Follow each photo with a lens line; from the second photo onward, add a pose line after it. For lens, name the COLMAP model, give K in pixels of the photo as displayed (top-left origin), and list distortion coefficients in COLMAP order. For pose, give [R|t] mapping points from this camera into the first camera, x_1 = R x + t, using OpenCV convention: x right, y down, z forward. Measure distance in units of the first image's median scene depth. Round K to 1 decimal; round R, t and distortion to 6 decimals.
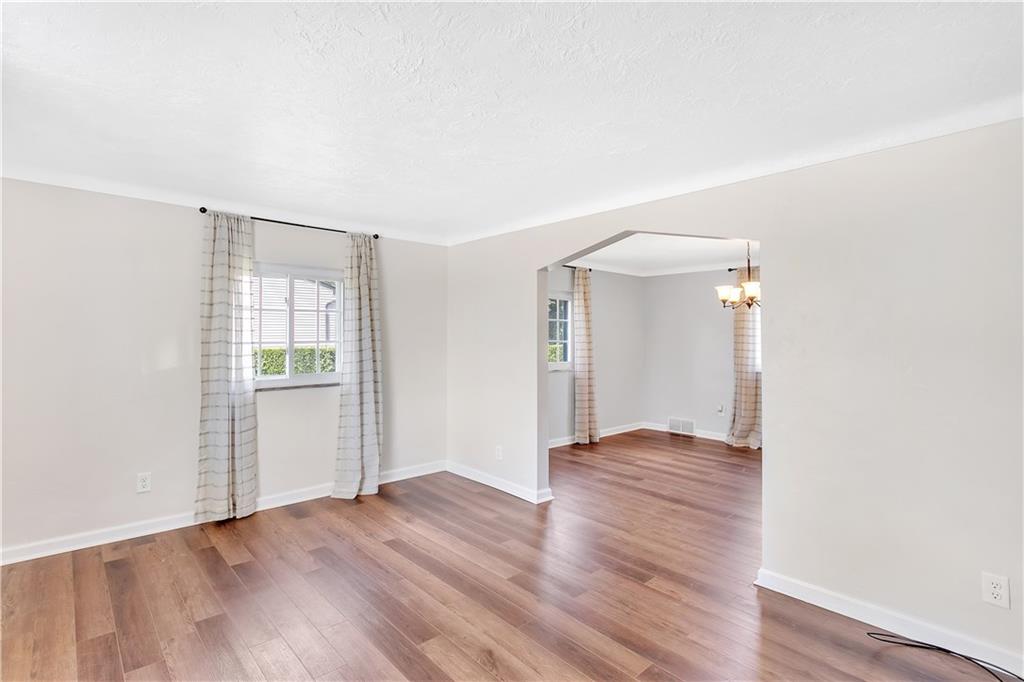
lens RADIAL K [[484.8, 0, 511.0], [0, 484.8, 336.3], [0, 0, 1]] dist [-0.003494, -0.000215]
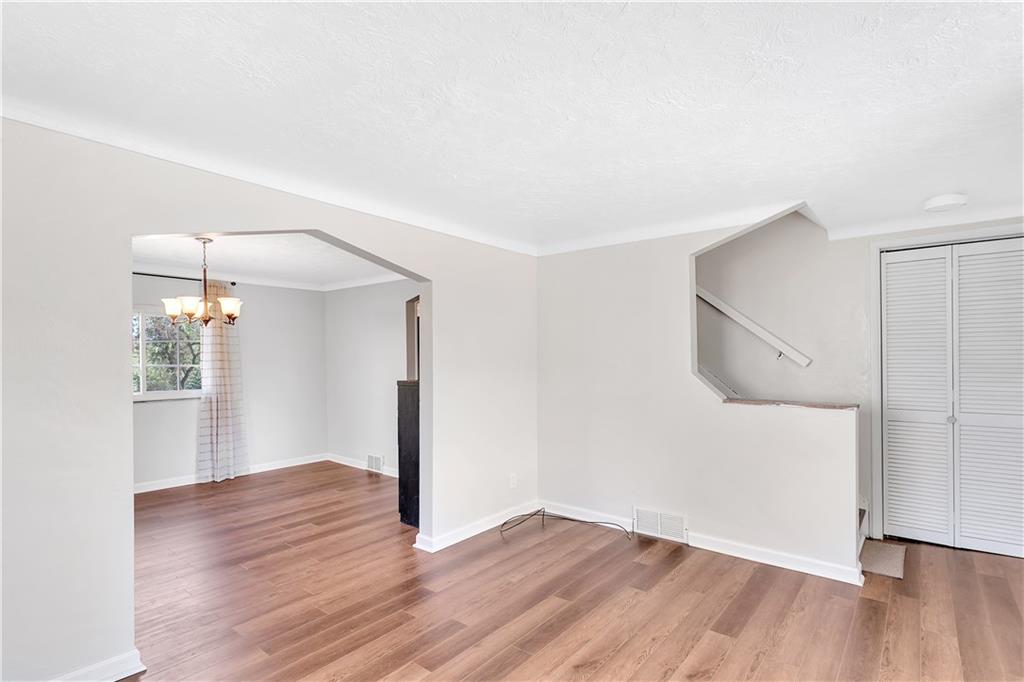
lens RADIAL K [[501.2, 0, 506.6], [0, 501.2, 355.3], [0, 0, 1]] dist [0.000606, -0.000180]
pose [[-0.147184, 0.003094, 0.989104, -0.381740], [0.001603, 0.999995, -0.002889, -0.001010], [-0.989108, 0.001160, -0.147189, 0.463848]]
